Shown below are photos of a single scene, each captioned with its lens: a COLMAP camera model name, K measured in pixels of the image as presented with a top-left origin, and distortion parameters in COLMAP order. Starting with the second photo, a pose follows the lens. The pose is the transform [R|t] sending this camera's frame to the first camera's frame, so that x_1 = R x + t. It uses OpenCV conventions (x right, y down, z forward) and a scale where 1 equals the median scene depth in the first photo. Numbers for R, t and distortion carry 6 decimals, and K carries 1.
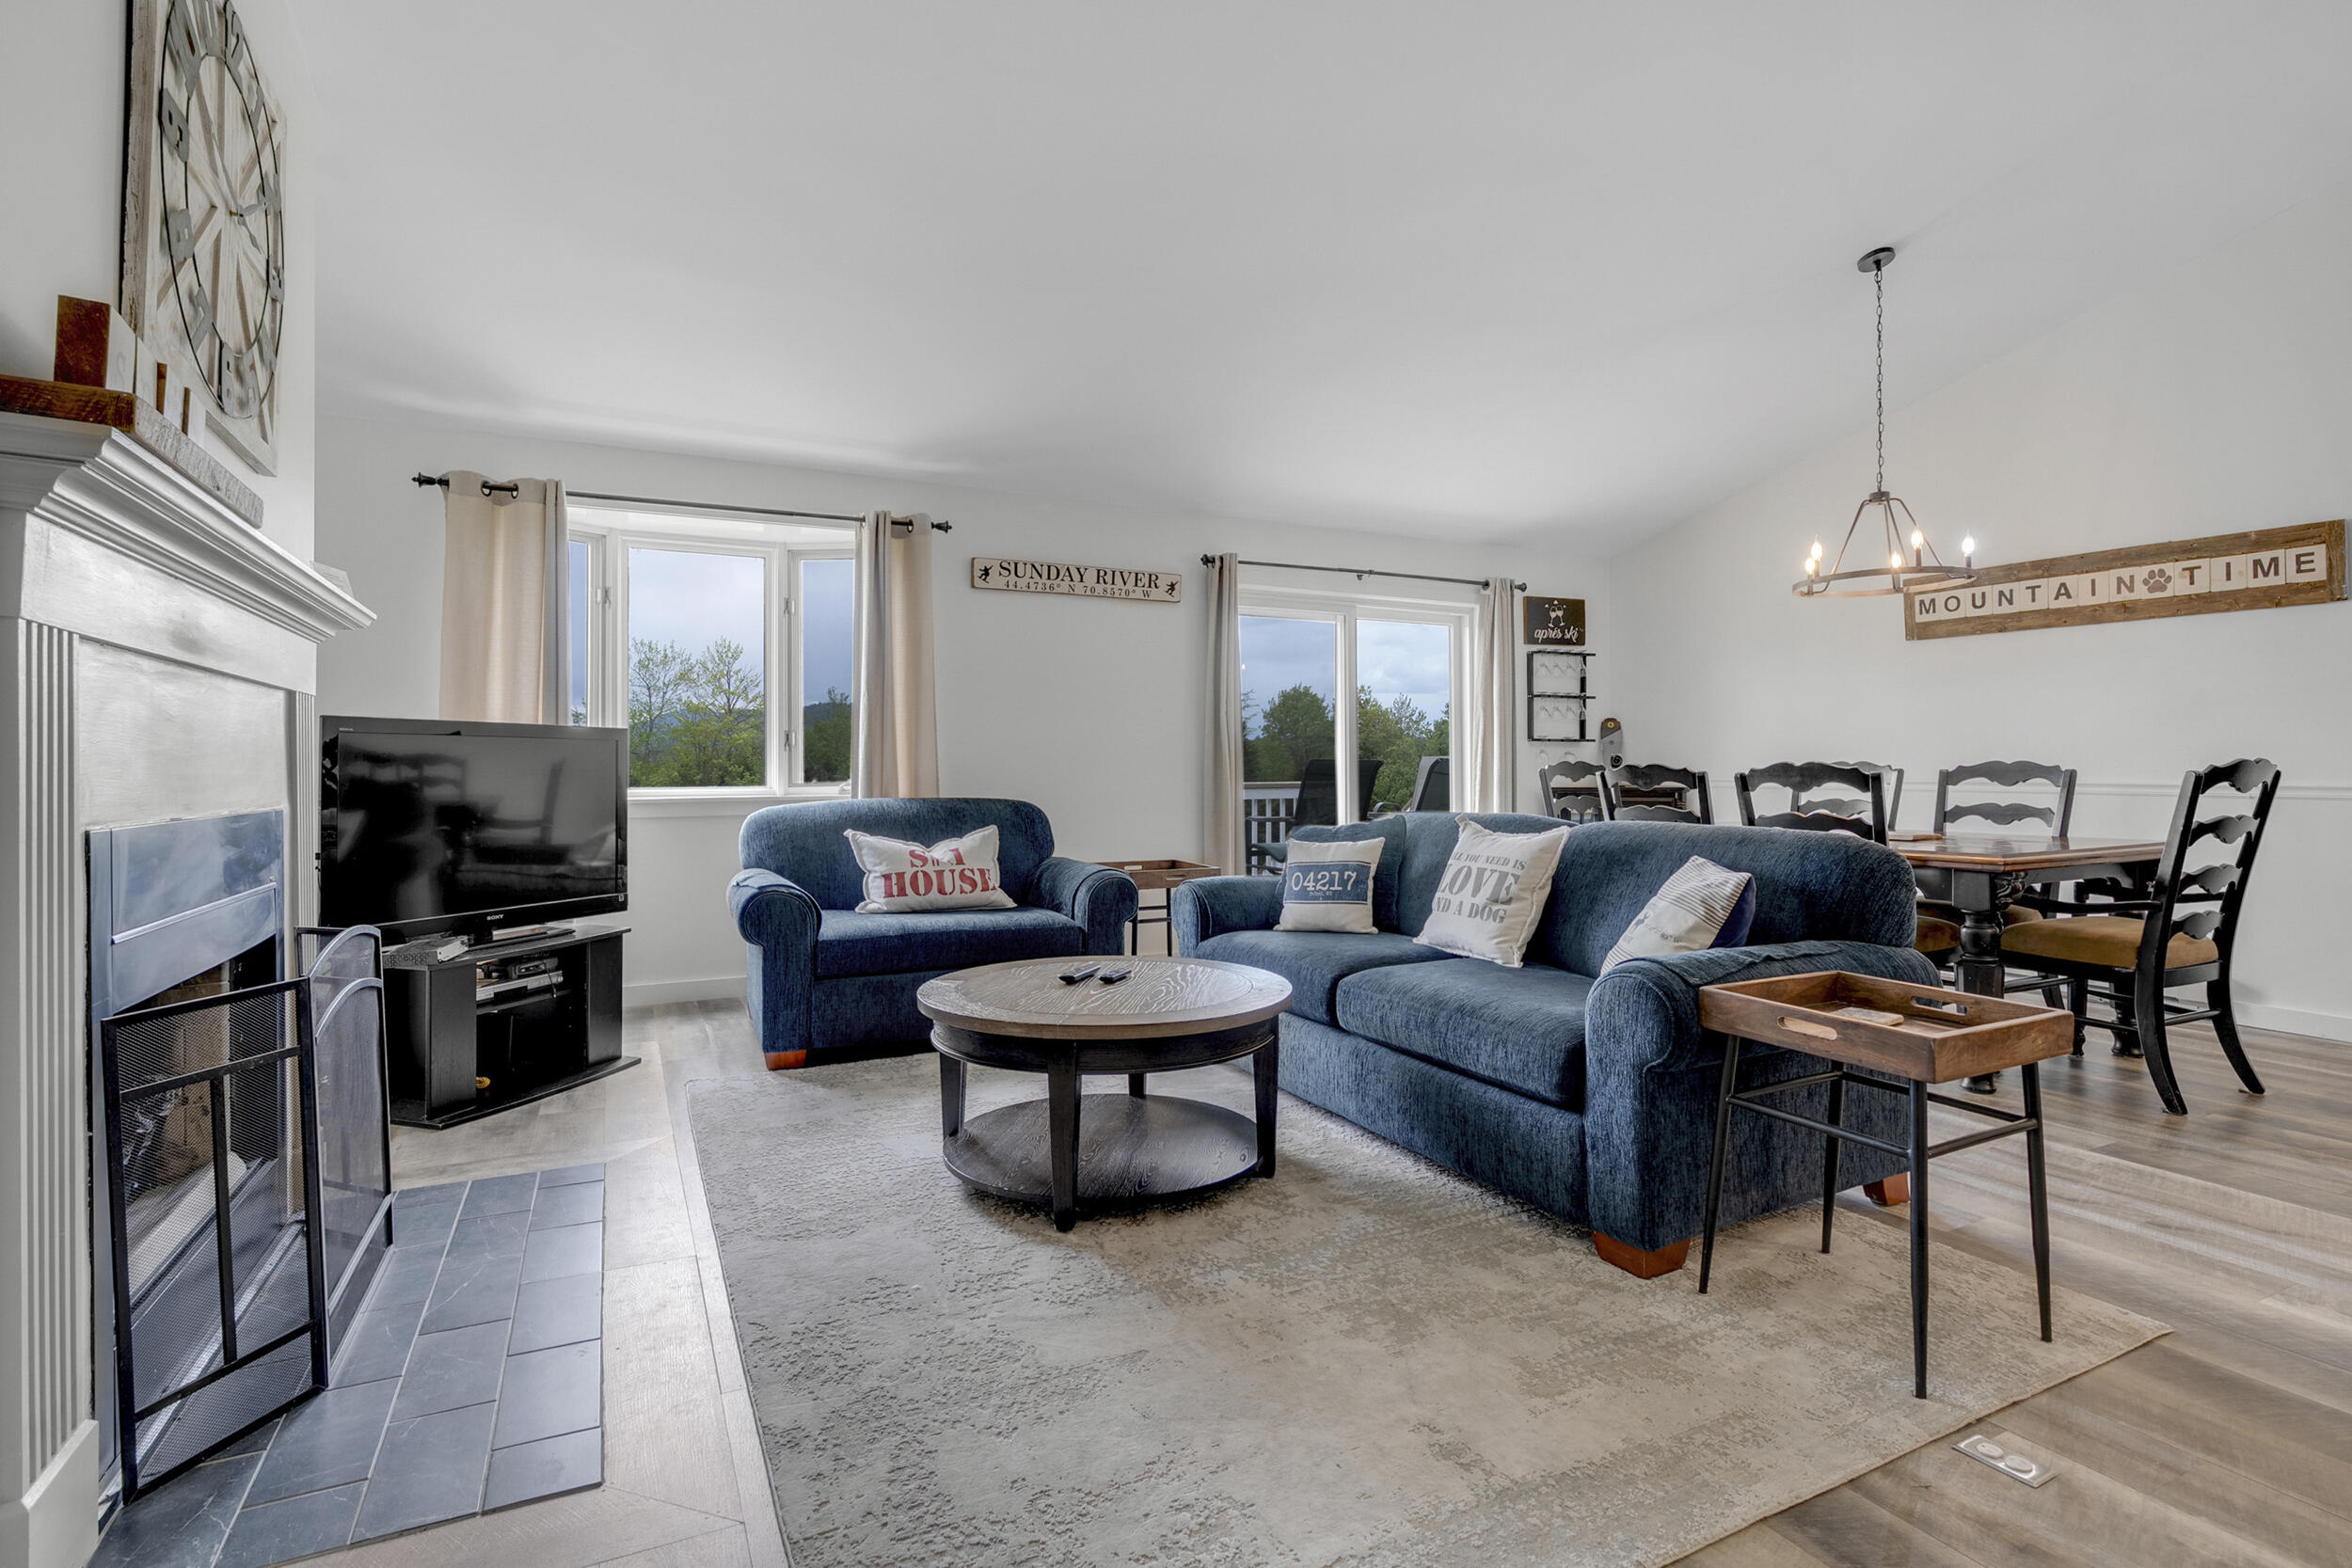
lens RADIAL K [[1133.9, 0, 1174.9], [0, 1133.9, 764.0], [0, 0, 1]] dist [-0.009840, 0.001907]
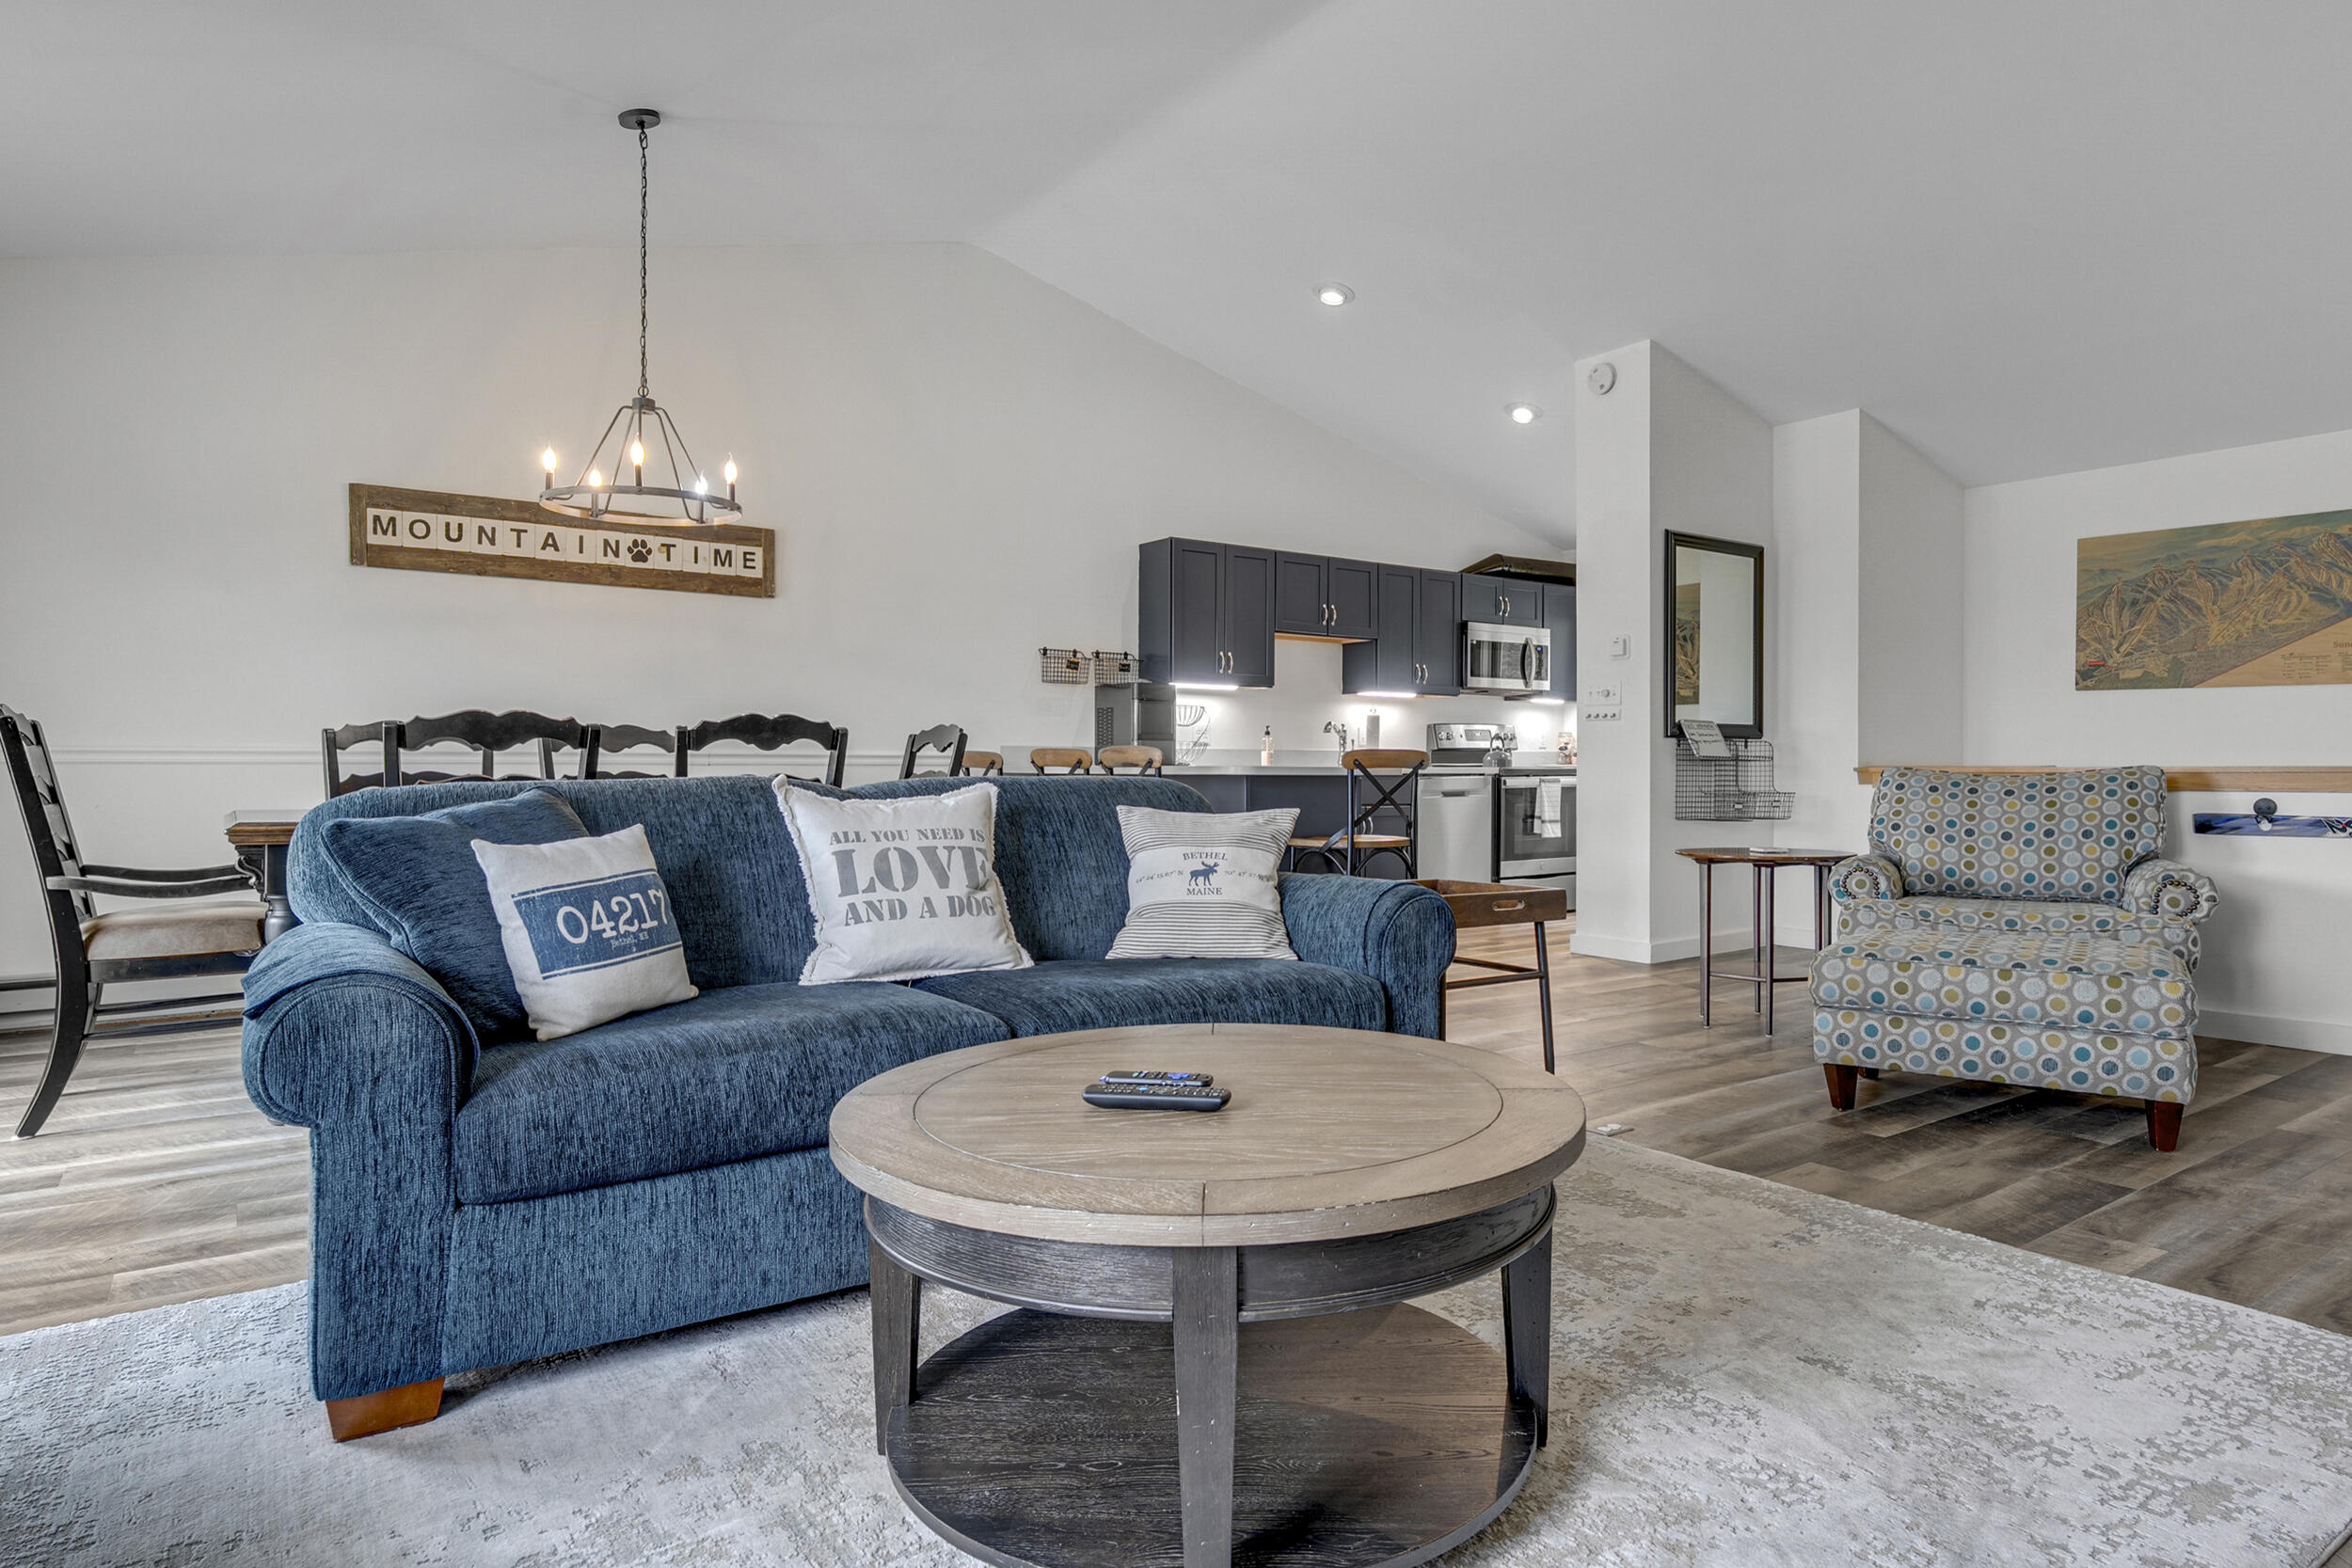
lens RADIAL K [[1363.6, 0, 1231.9], [0, 1363.6, 770.6], [0, 0, 1]] dist [-0.002665, 0.000398]
pose [[-0.170856, -0.001037, 0.985295, -0.436113], [-0.000699, 0.999999, 0.000932, 0.033505], [-0.985296, -0.000530, -0.170857, 0.721082]]
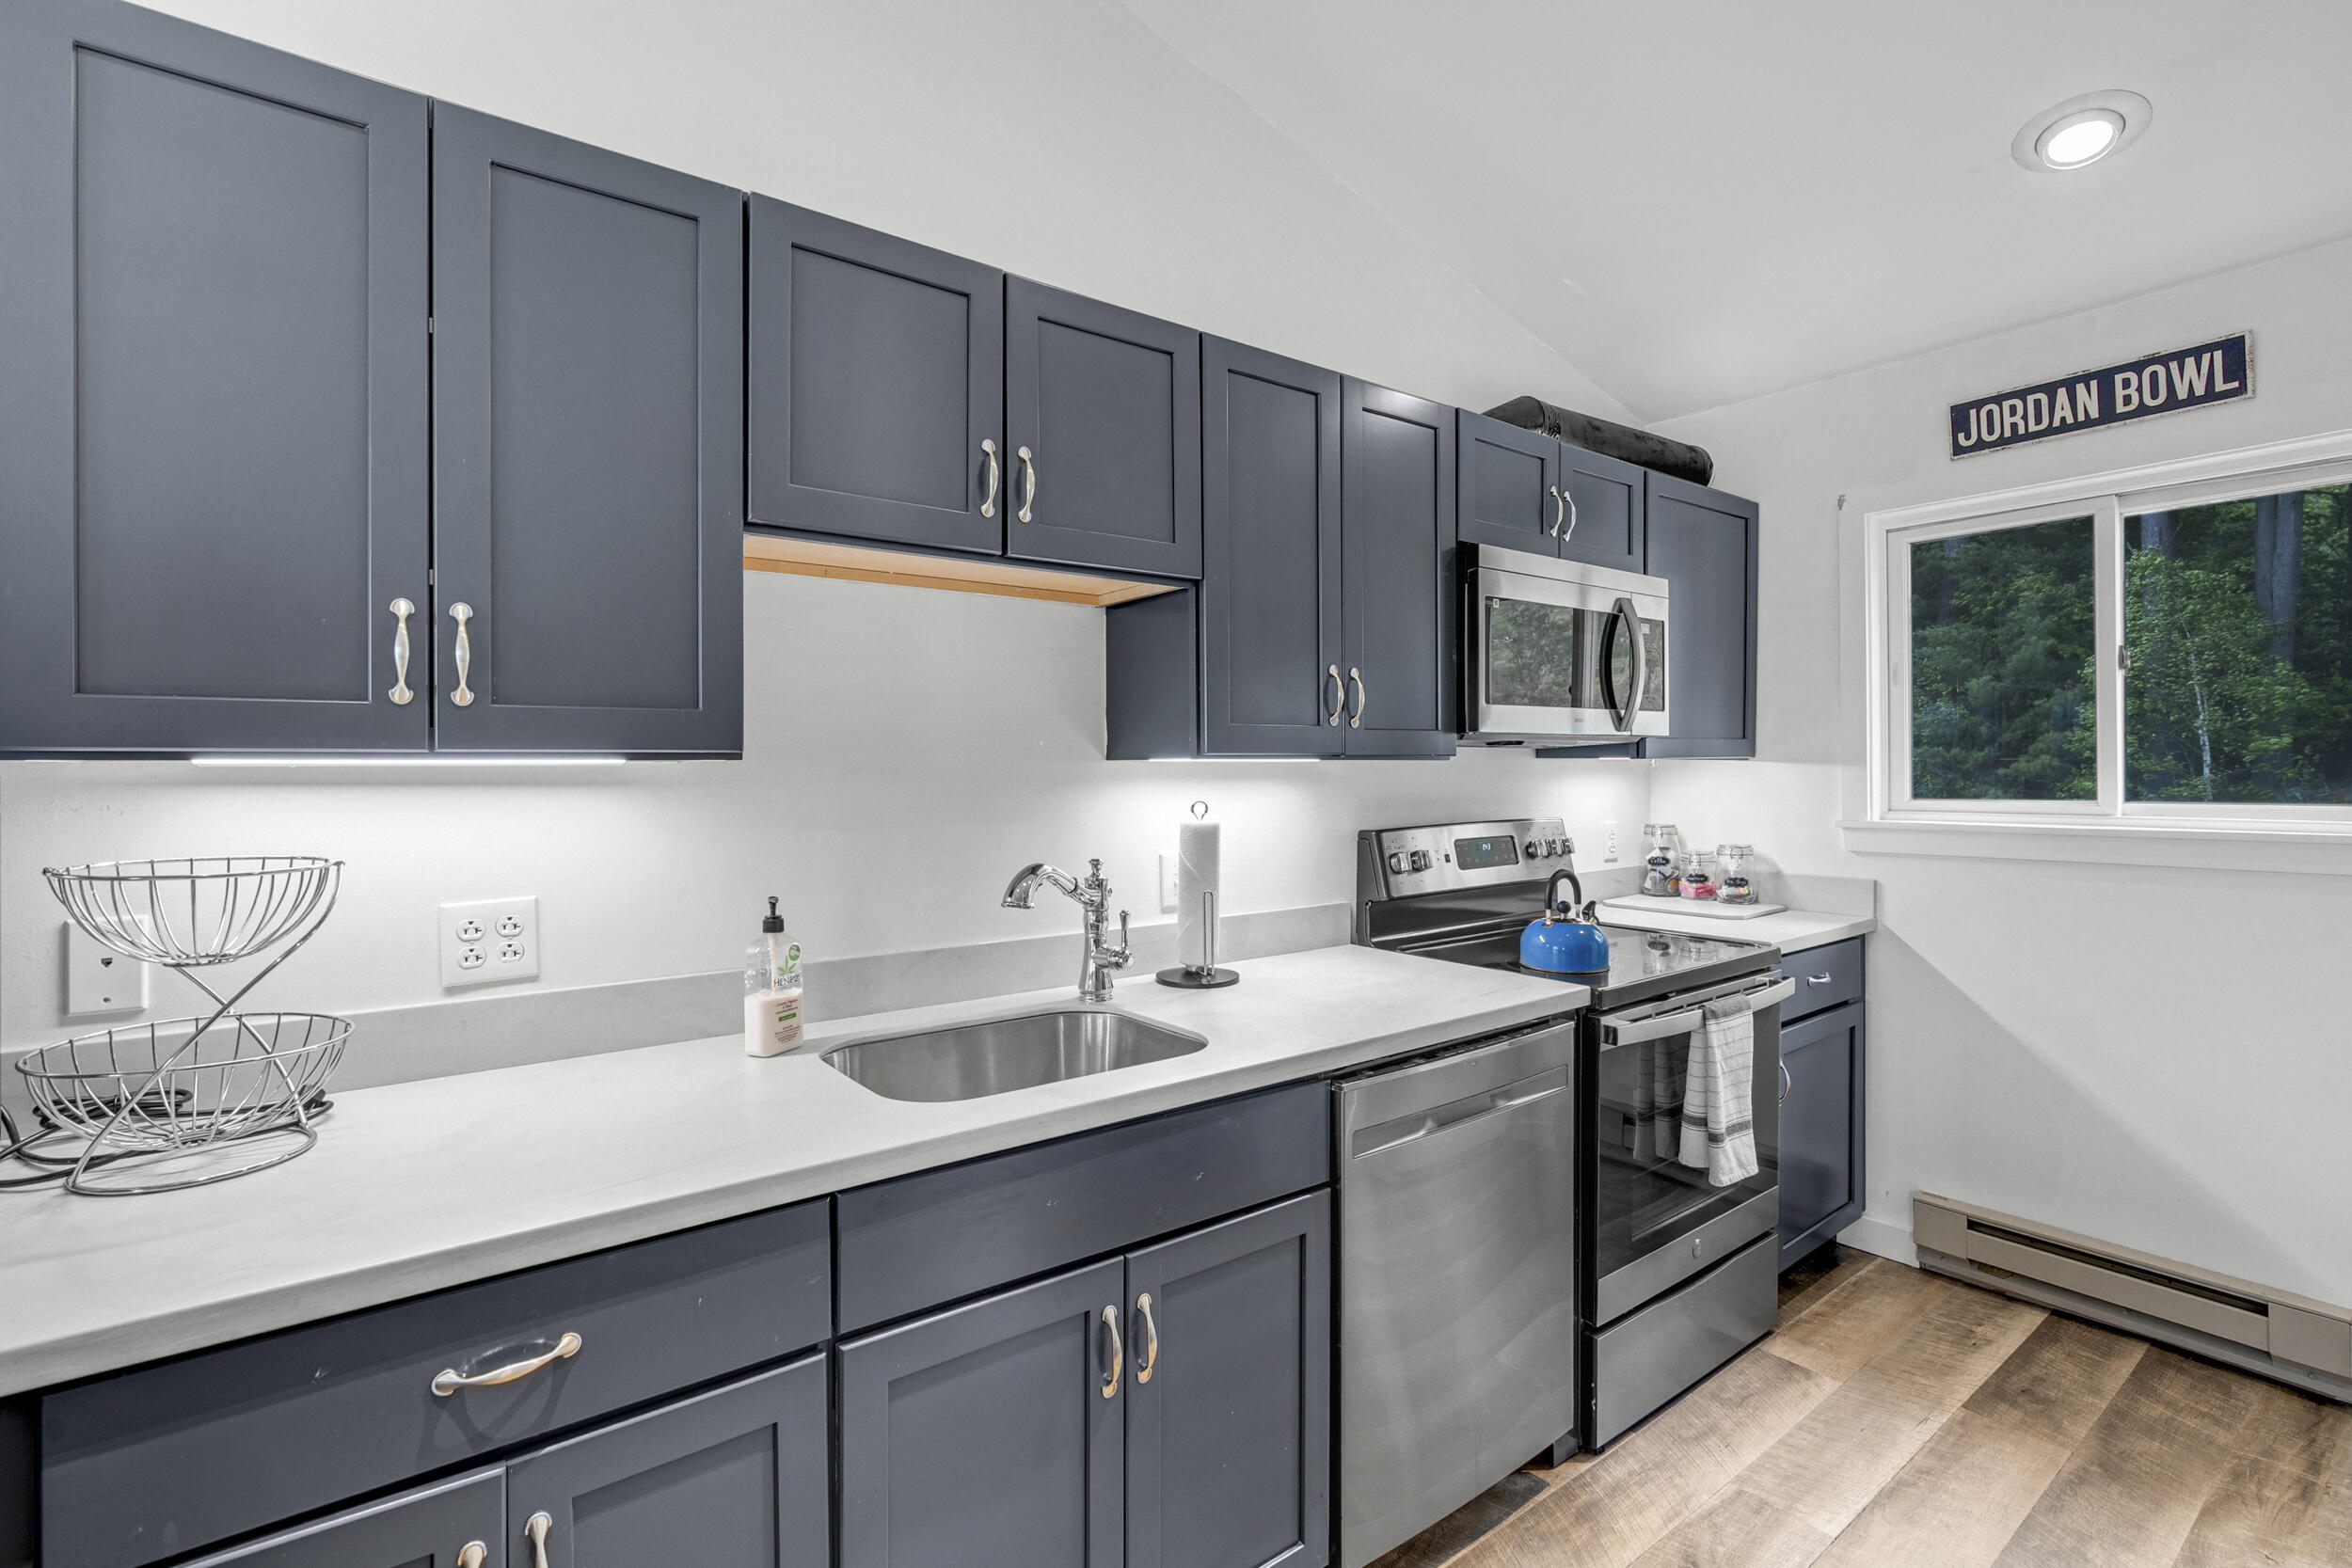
lens RADIAL K [[1098.3, 0, 1178.3], [0, 1098.3, 769.5], [0, 0, 1]] dist [0.000182, 0.000686]
pose [[-0.179490, 0.005091, 0.983747, 0.851804], [0.008490, 0.999957, -0.003626, -0.060974], [-0.983723, 0.007702, -0.179525, 0.320429]]
